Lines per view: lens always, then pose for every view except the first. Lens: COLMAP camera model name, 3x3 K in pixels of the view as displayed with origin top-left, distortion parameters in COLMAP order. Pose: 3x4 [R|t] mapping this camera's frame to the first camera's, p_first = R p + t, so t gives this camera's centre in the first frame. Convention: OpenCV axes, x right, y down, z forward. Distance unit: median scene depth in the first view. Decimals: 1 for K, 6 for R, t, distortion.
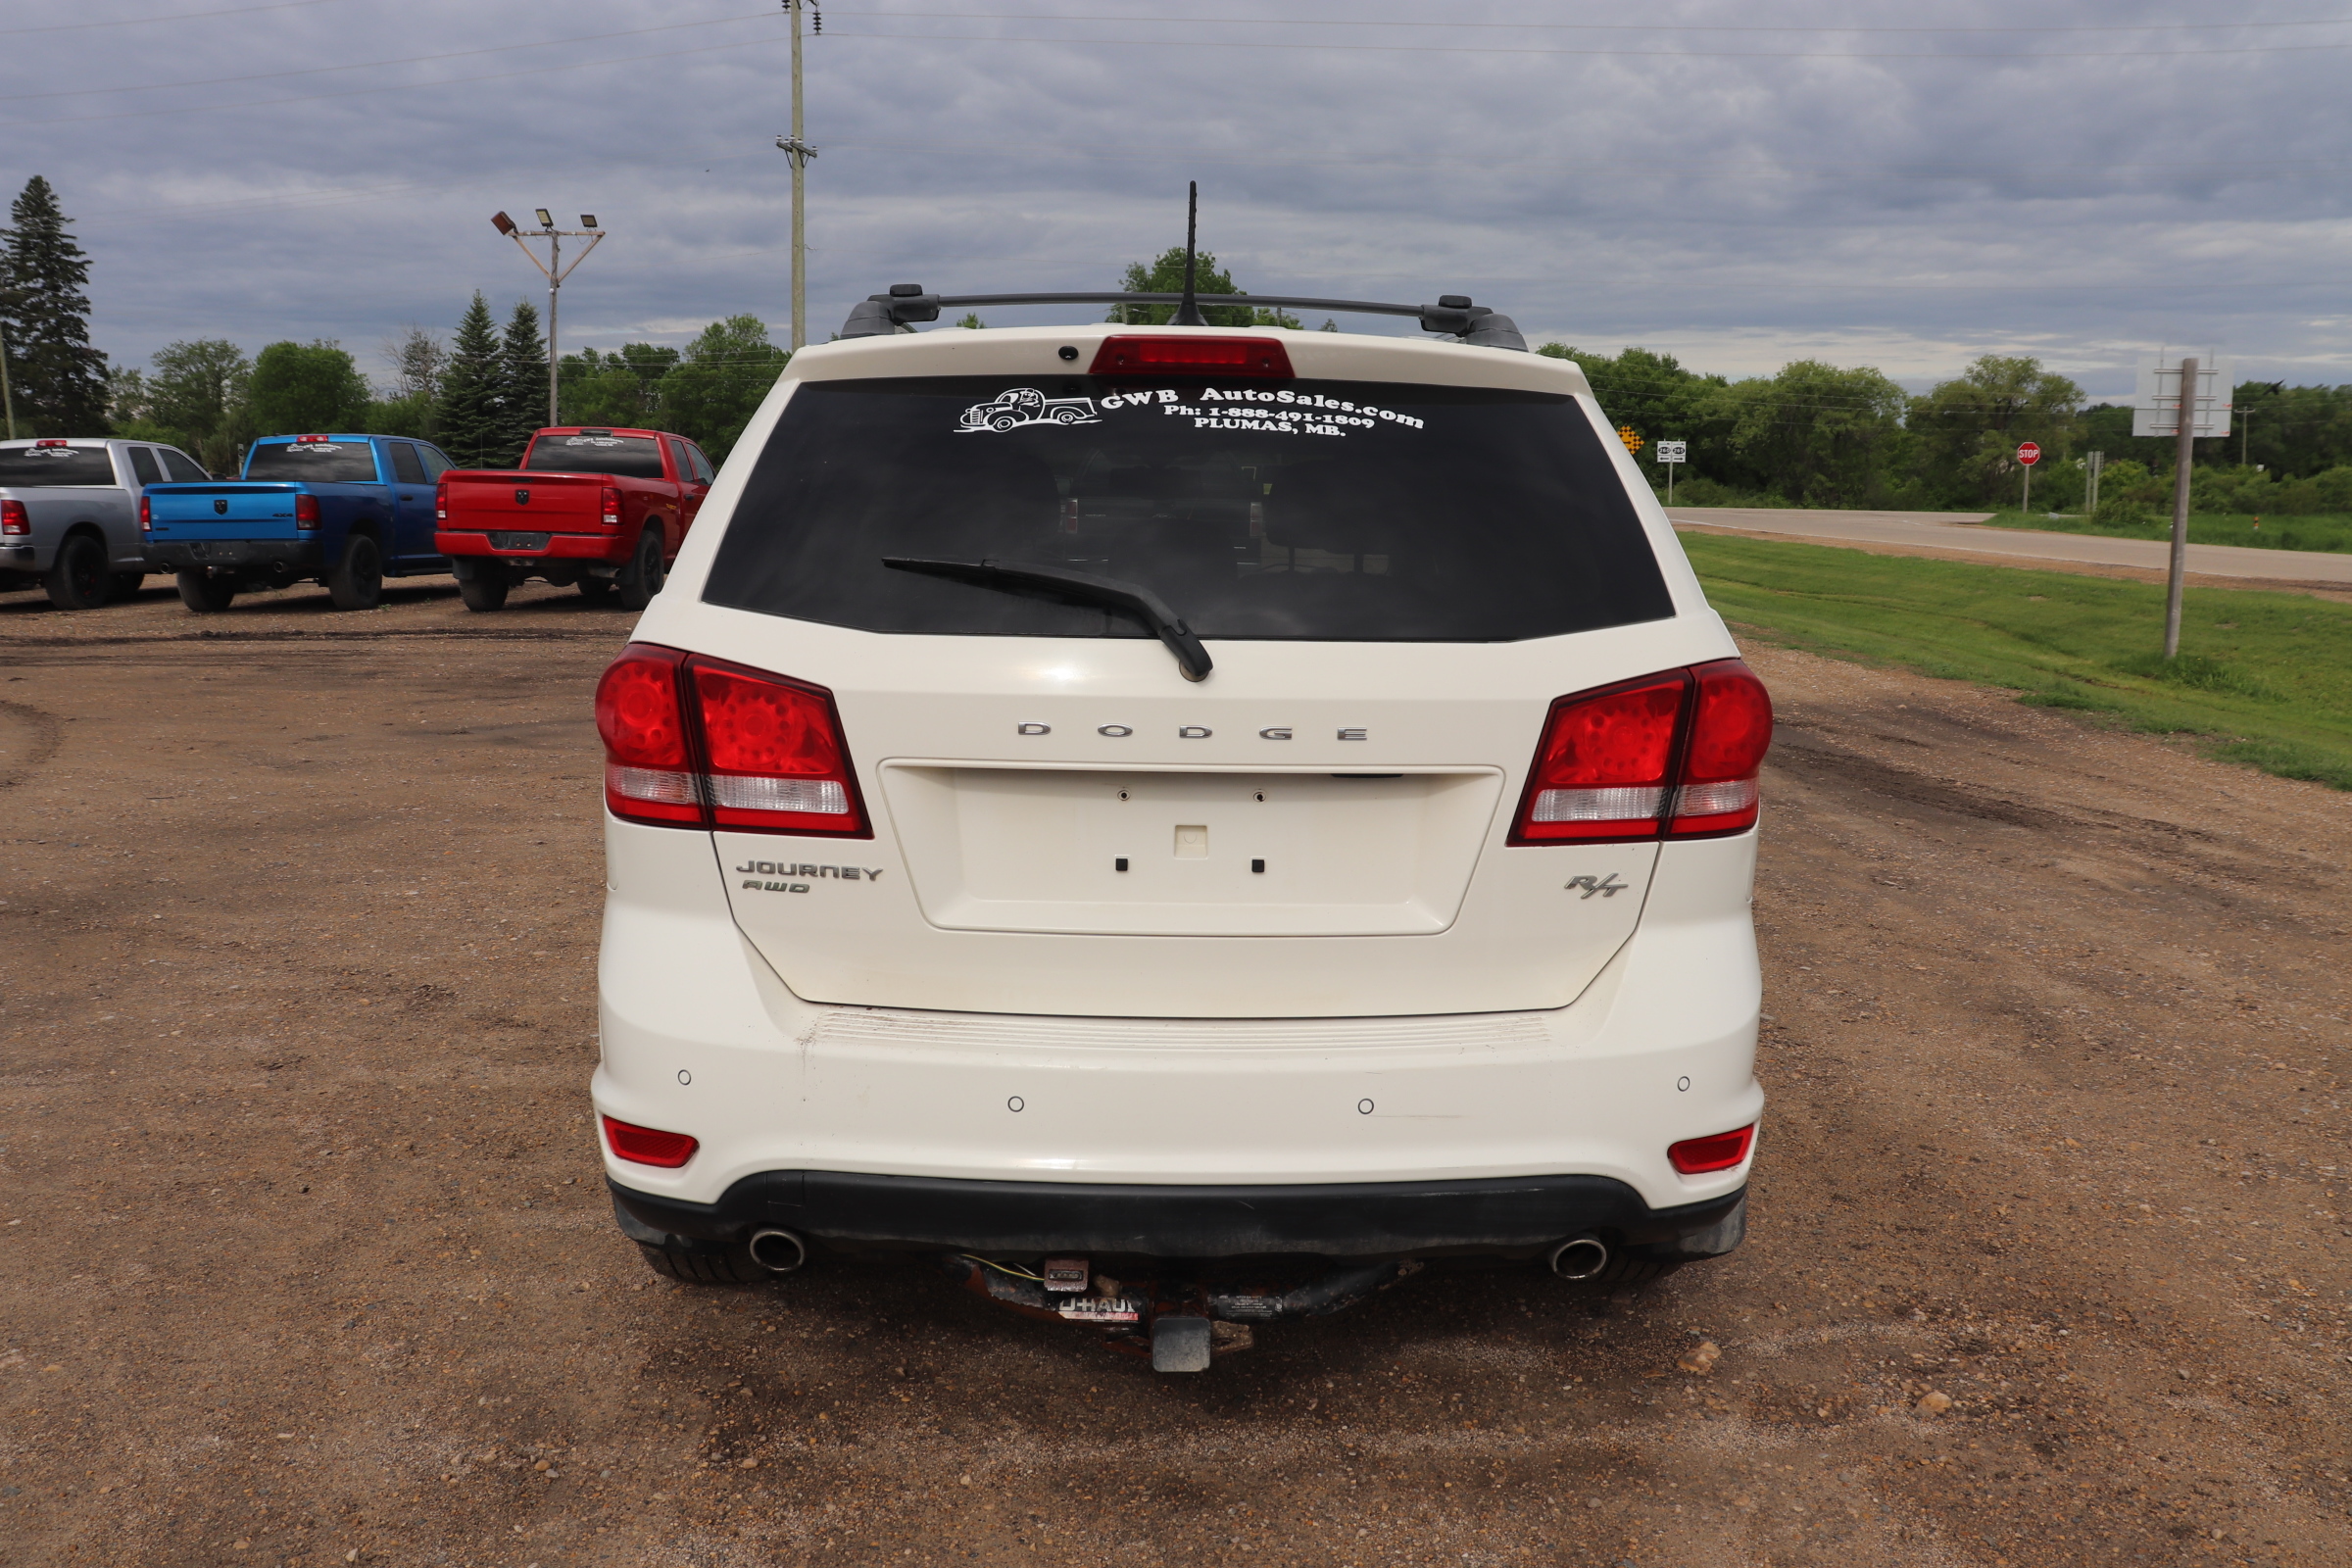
lens RADIAL K [[1899.7, 0, 1176.0], [0, 1899.7, 784.0], [0, 0, 1]] dist [-0.150817, 0.129685]
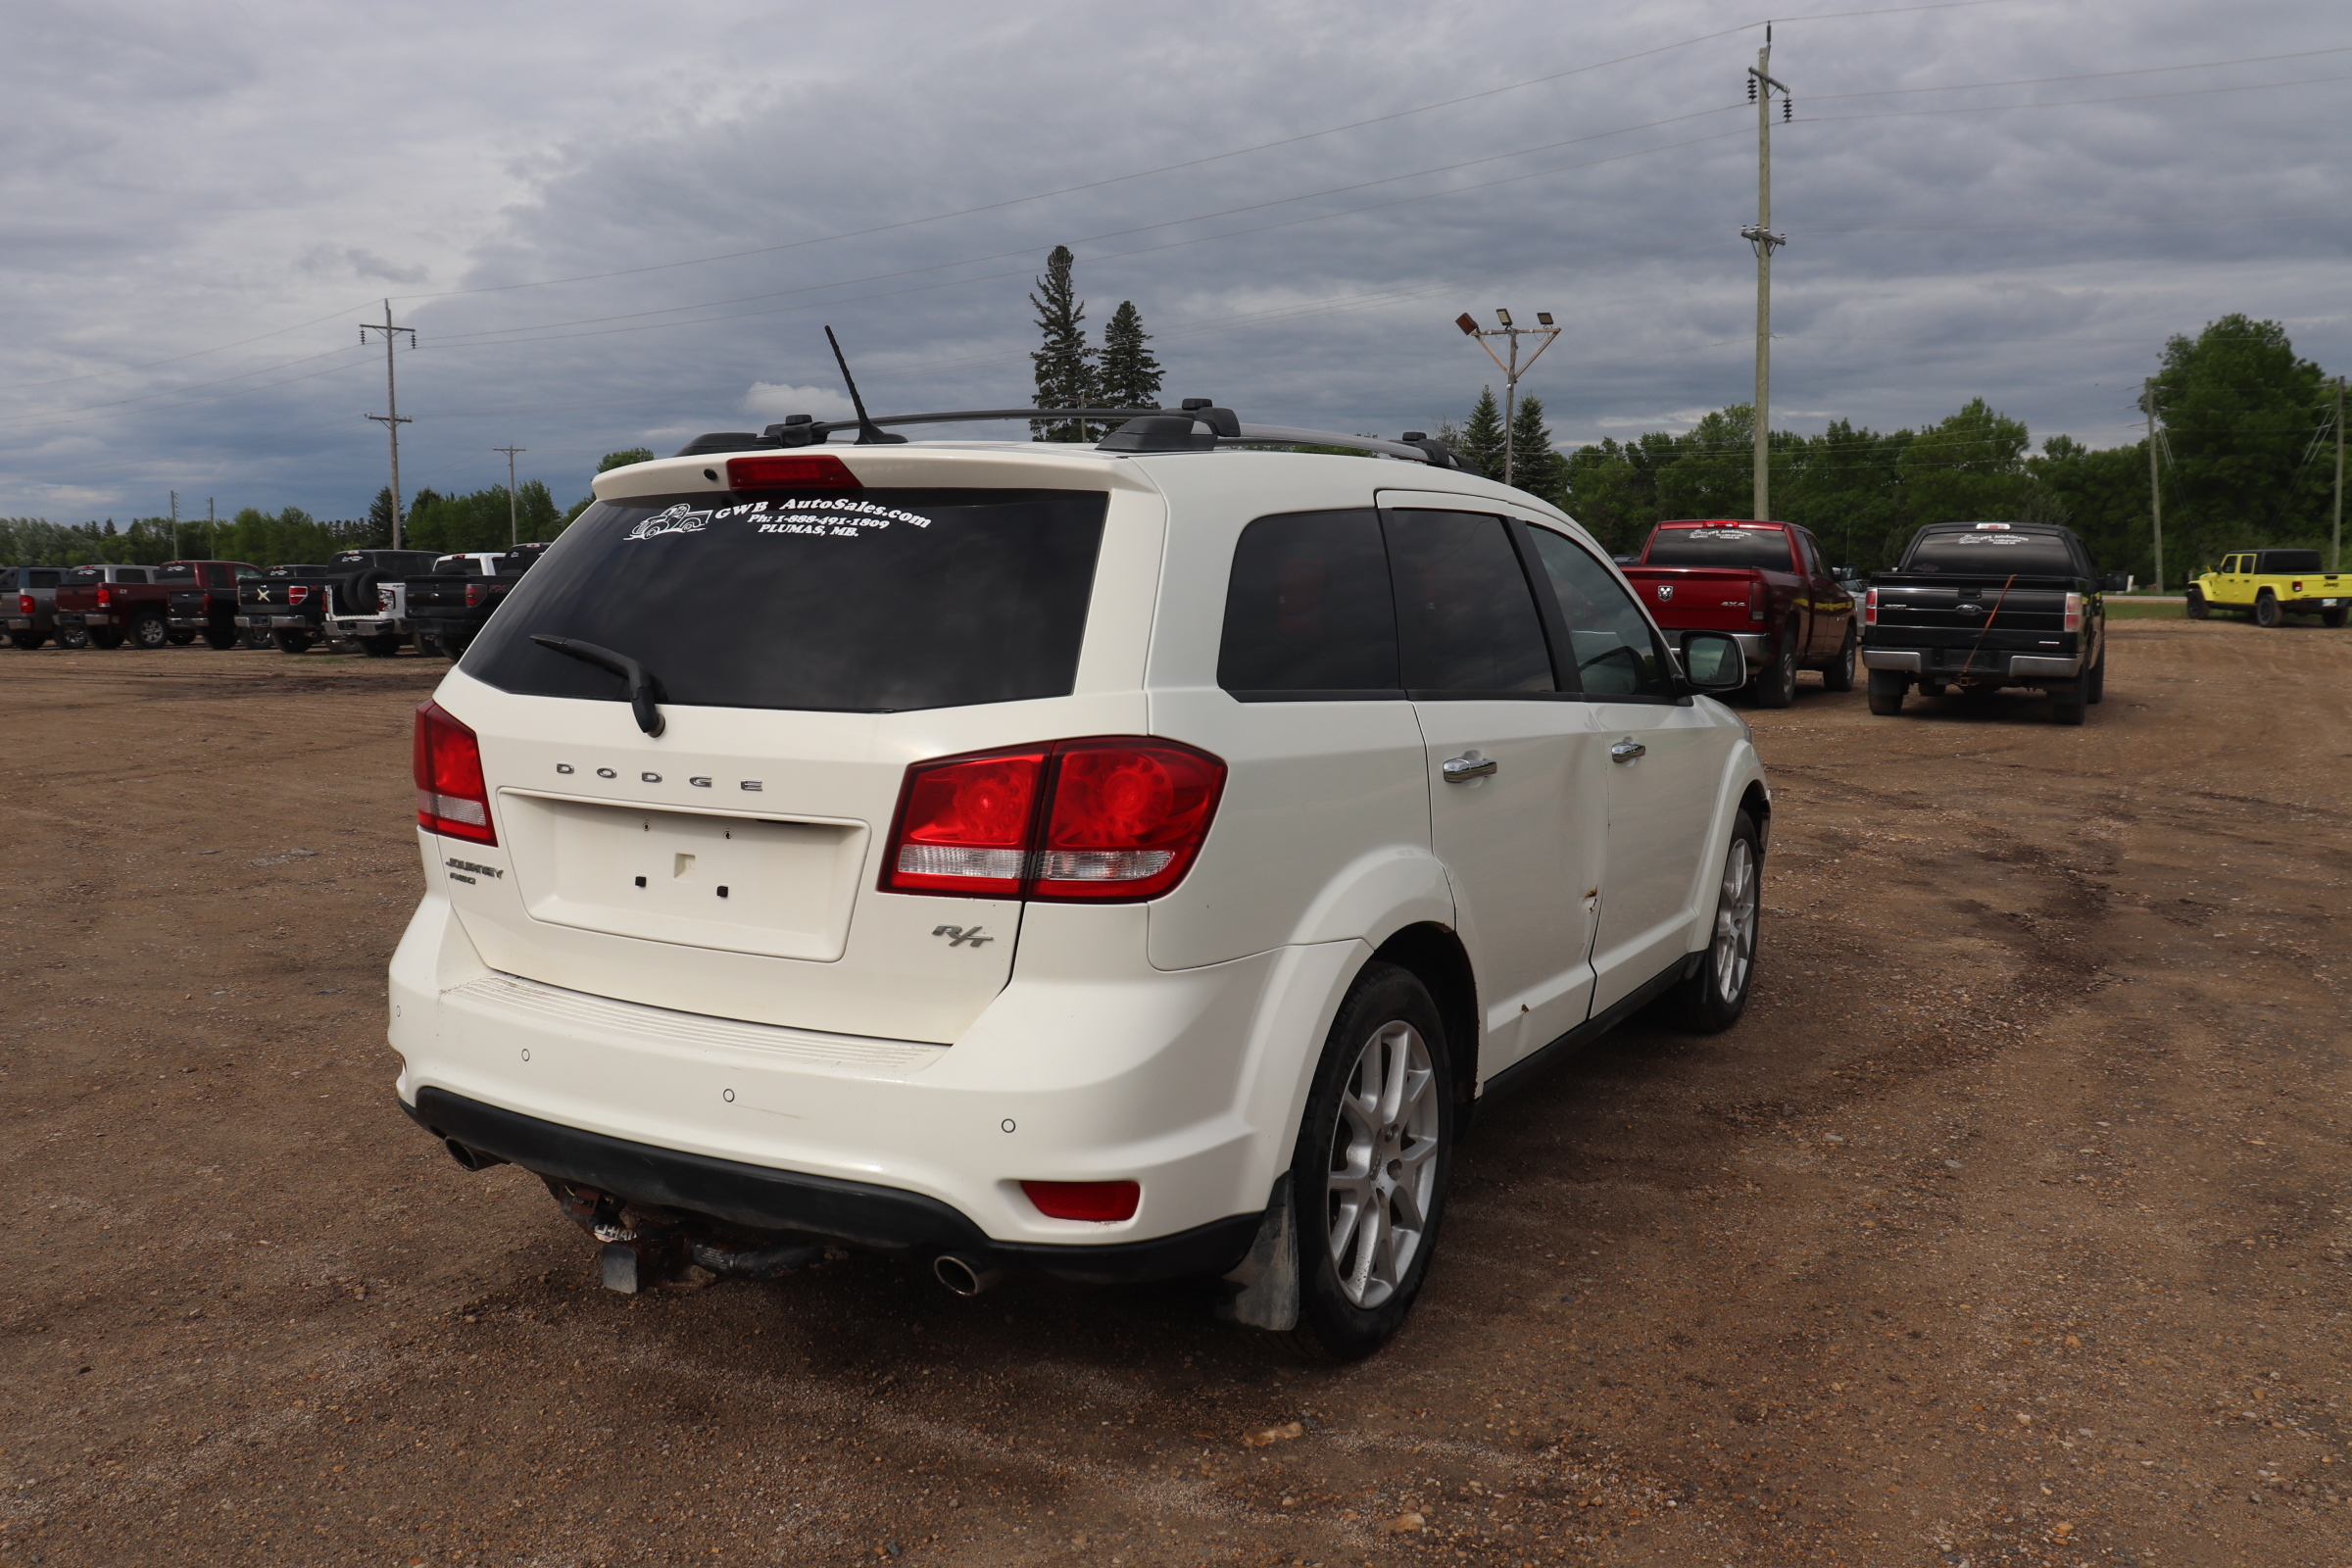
lens RADIAL K [[1904.7, 0, 1197.0], [0, 1904.7, 779.7], [0, 0, 1]] dist [-0.167020, 0.172840]
pose [[0.868833, 0.047753, -0.492797, 0.846412], [-0.071624, 0.996990, -0.029668, -0.013403], [0.489898, 0.061072, 0.869638, 0.089086]]
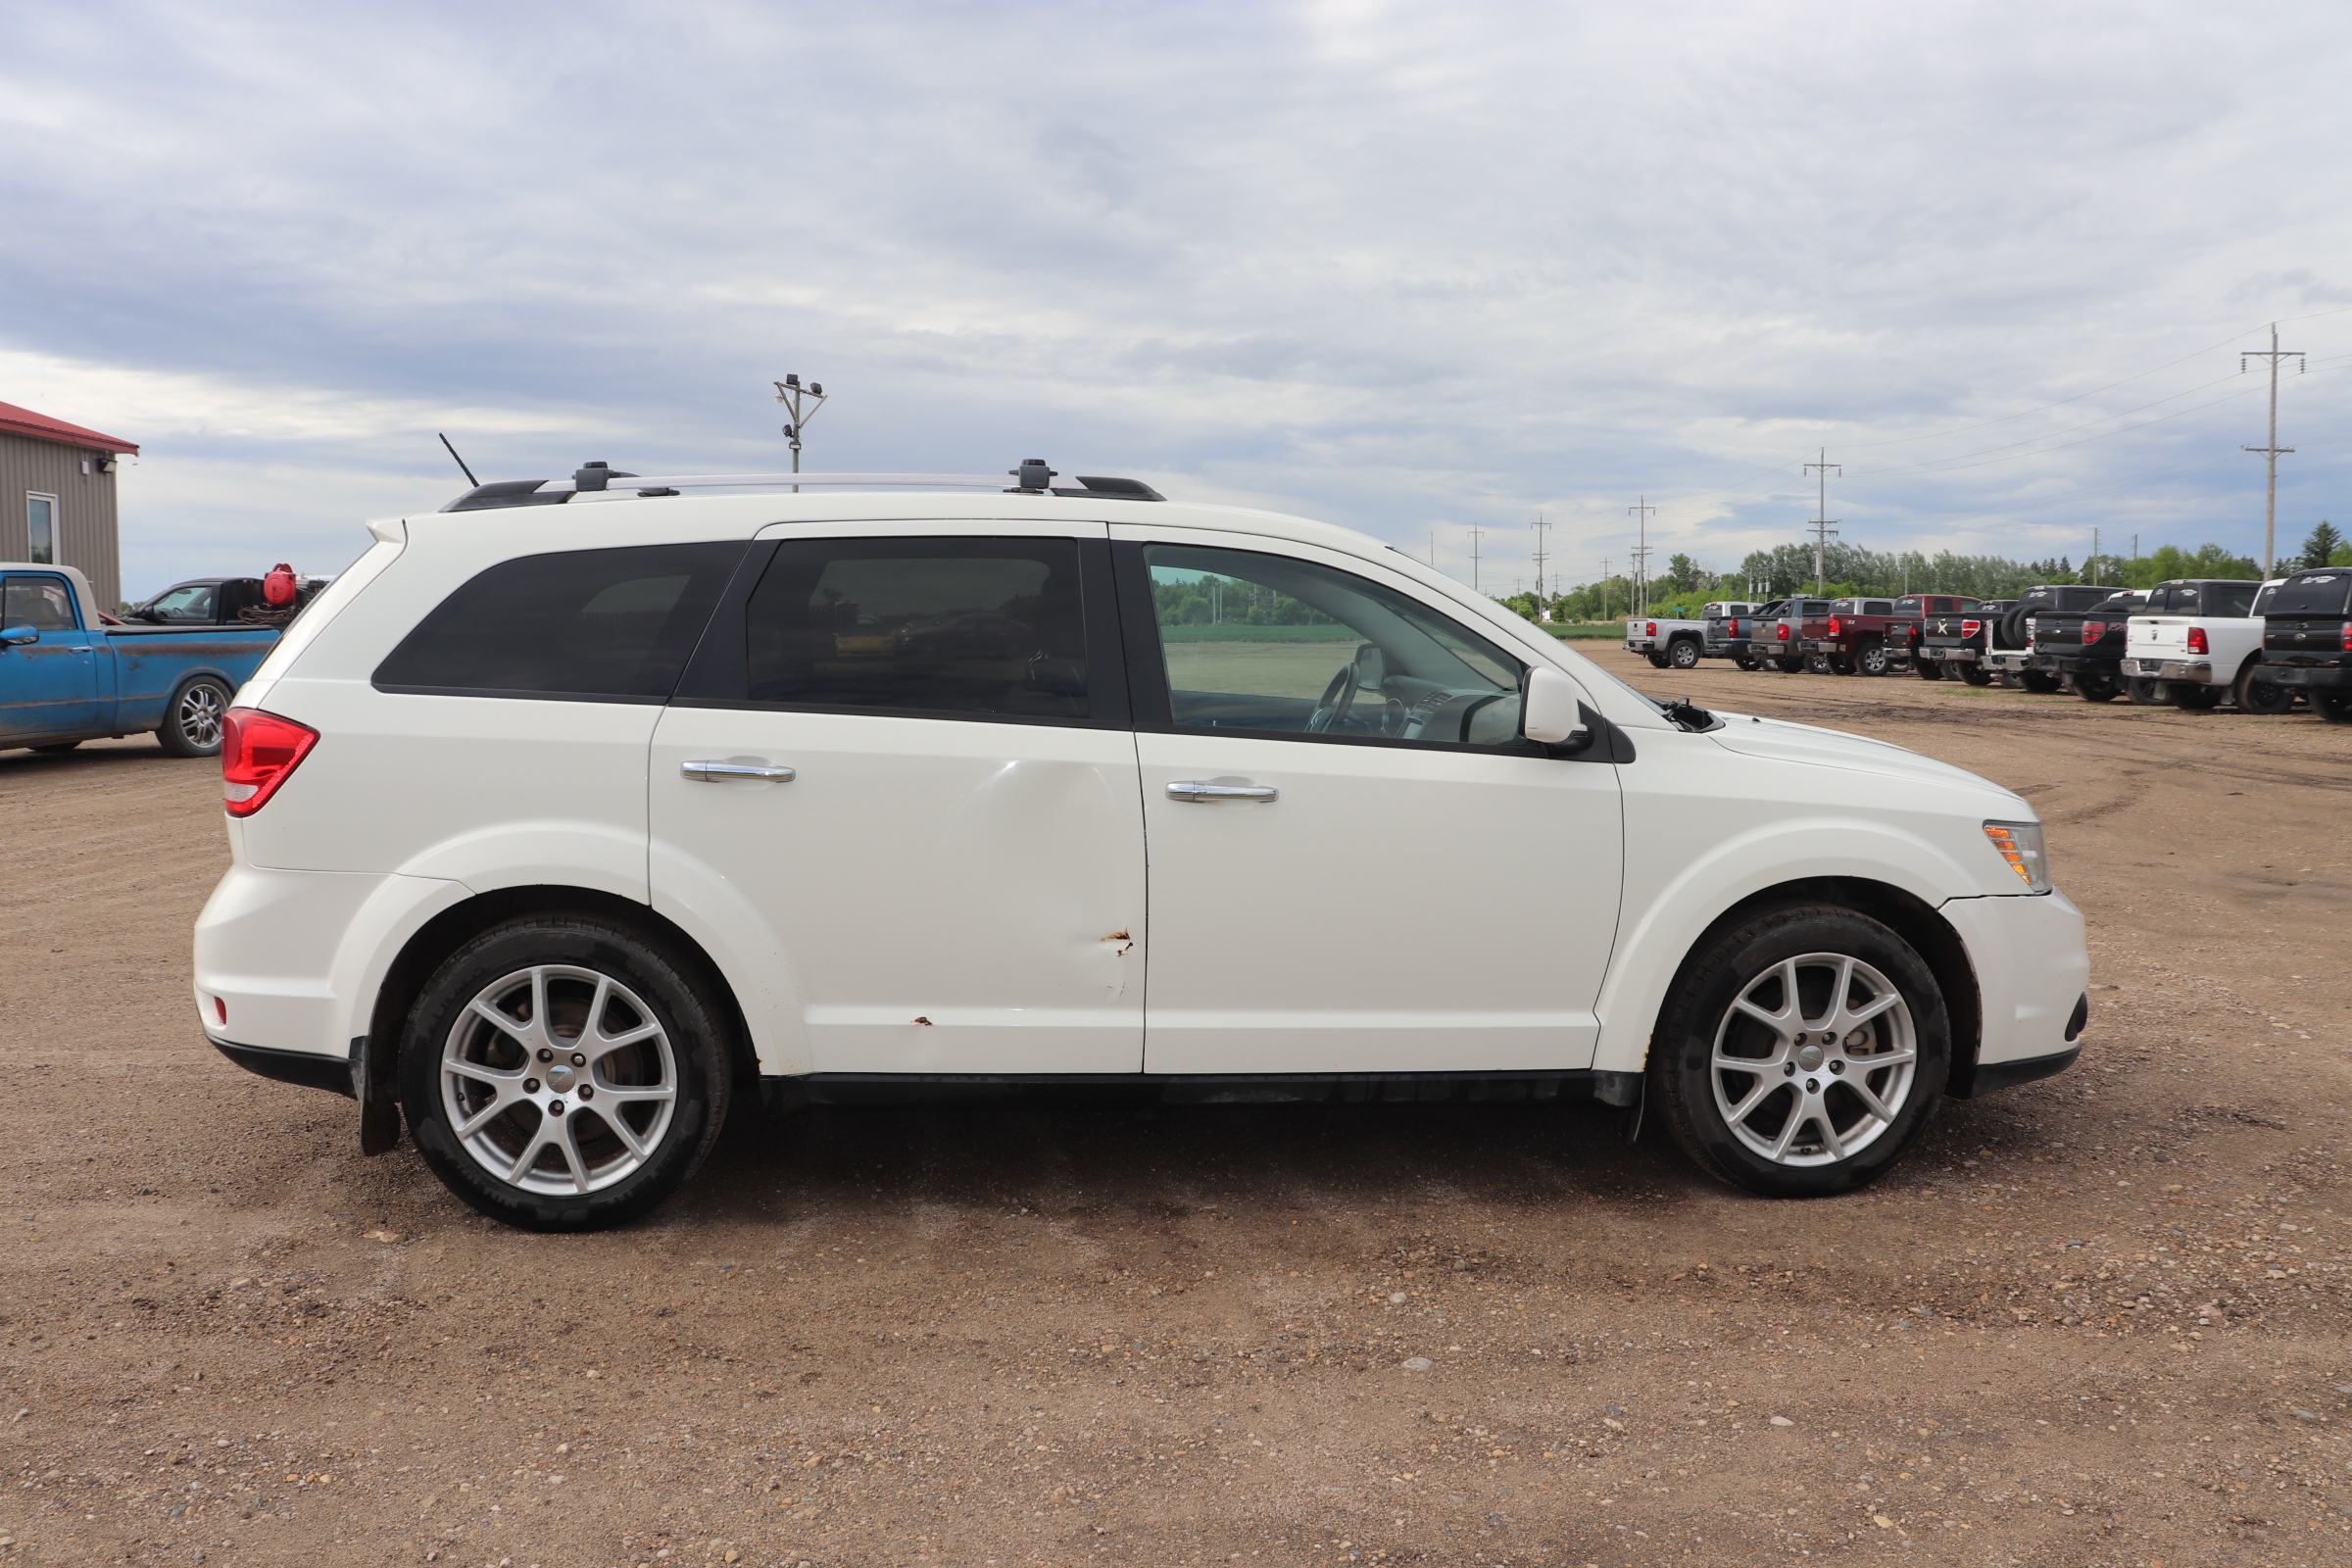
lens RADIAL K [[1899.7, 0, 1176.0], [0, 1899.7, 784.0], [0, 0, 1]] dist [-0.150817, 0.129685]
pose [[0.073463, 0.086772, -0.993516, 0.944449], [-0.156660, 0.984844, 0.074431, -0.034506], [0.984917, 0.150176, 0.085944, 0.229978]]
